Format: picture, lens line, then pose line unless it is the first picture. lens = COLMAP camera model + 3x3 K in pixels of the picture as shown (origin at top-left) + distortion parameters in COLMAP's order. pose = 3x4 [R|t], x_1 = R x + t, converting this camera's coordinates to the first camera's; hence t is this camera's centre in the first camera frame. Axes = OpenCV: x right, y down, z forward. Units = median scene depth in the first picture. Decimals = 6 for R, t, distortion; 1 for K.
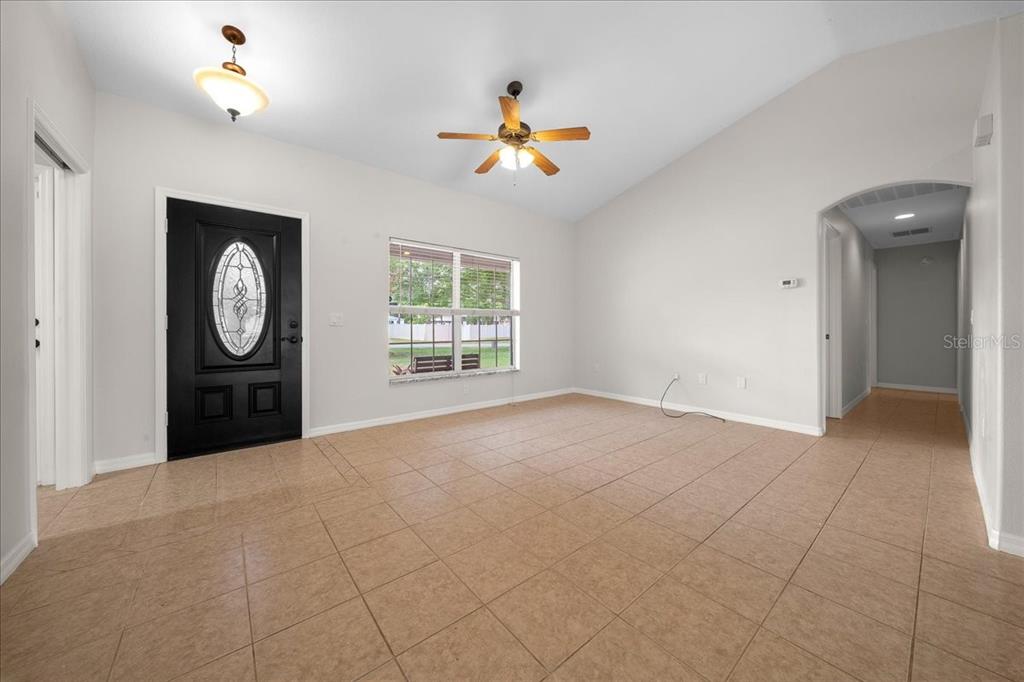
lens RADIAL K [[356.1, 0, 507.3], [0, 356.1, 323.8], [0, 0, 1]] dist [-0.000008, 0.000048]
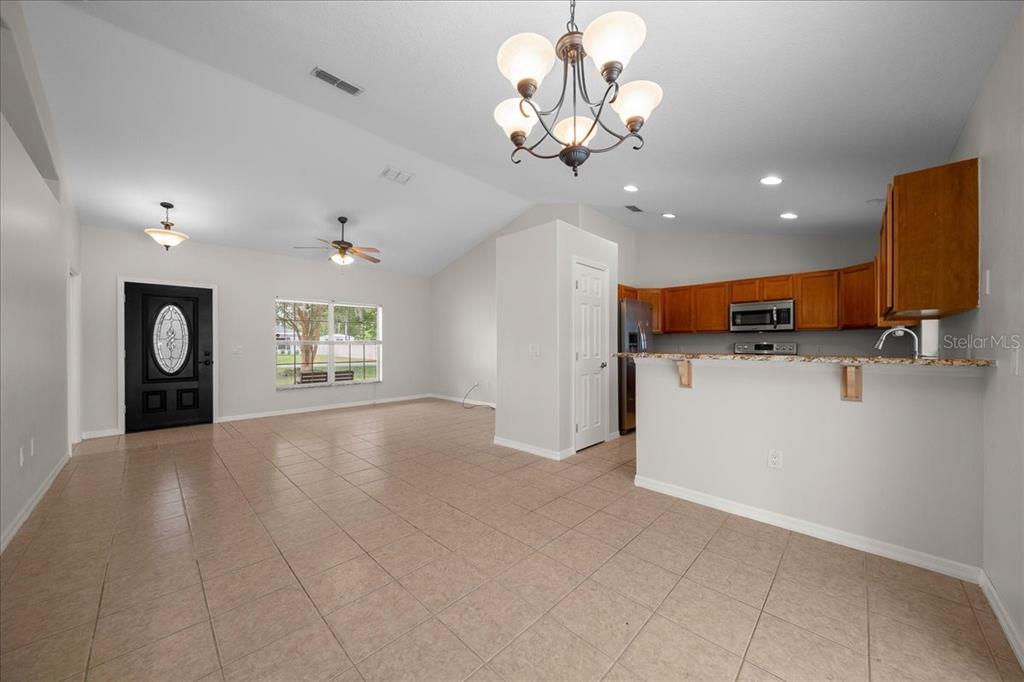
lens RADIAL K [[358.3, 0, 512.0], [0, 358.3, 341.0], [0, 0, 1]] dist [-0.000577, -0.000061]
pose [[0.993210, -0.002180, 0.116312, 0.610889], [0.002198, 0.999998, -0.000021, -0.053685], [-0.116312, 0.000276, 0.993213, -0.812104]]
